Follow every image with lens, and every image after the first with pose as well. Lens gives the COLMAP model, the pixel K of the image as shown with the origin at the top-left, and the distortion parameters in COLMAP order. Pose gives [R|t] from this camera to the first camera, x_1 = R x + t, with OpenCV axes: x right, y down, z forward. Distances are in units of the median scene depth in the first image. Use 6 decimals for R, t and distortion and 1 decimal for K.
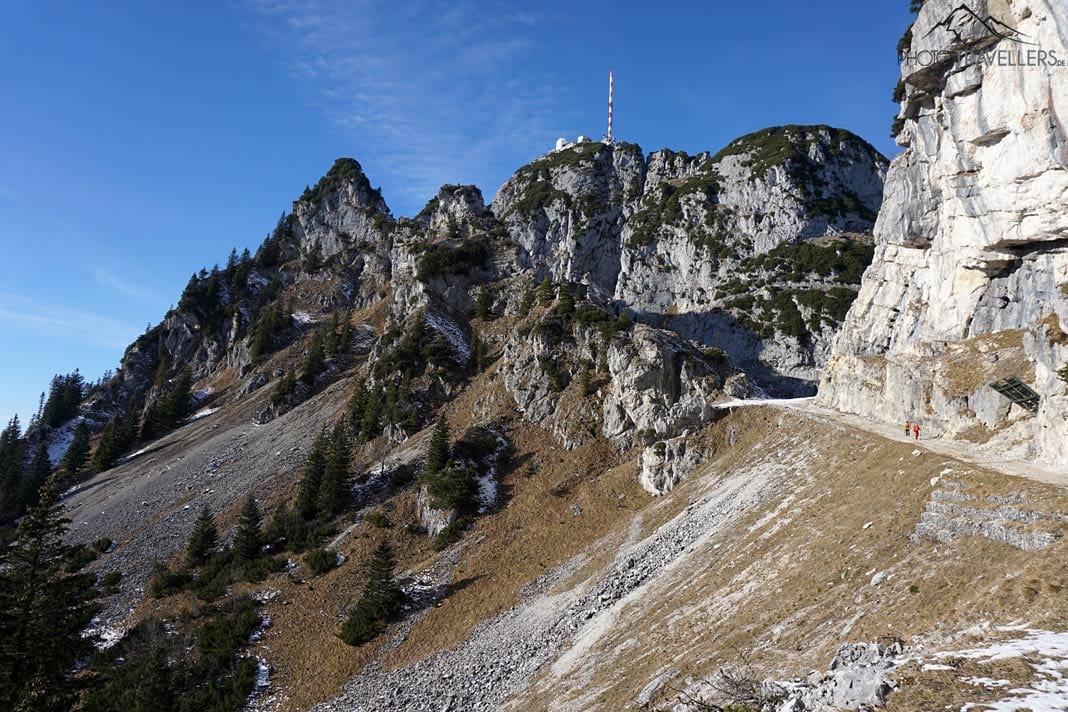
lens RADIAL K [[715.5, 0, 534.0], [0, 715.5, 356.0], [0, 0, 1]] dist [-0.063501, 0.040937]
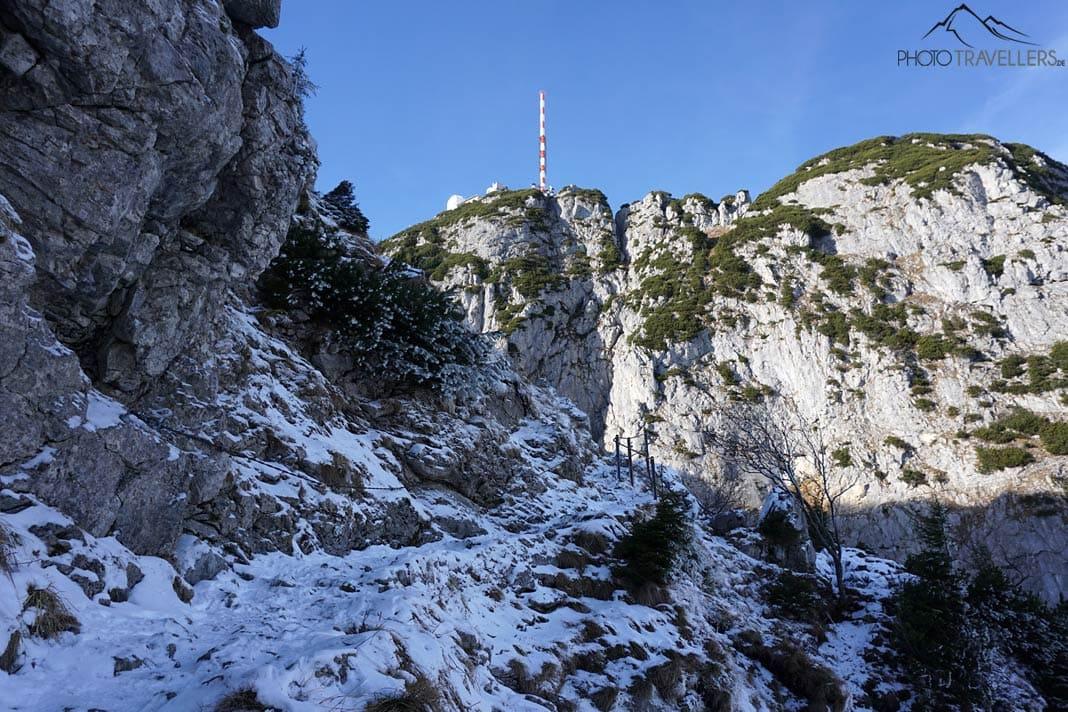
lens RADIAL K [[715.5, 0, 534.0], [0, 715.5, 356.0], [0, 0, 1]] dist [-0.063501, 0.040937]
pose [[0.980482, 0.032515, 0.193900, -0.011509], [0.013613, 0.972636, -0.231936, -0.047380], [-0.196136, 0.230049, 0.953209, 0.582889]]
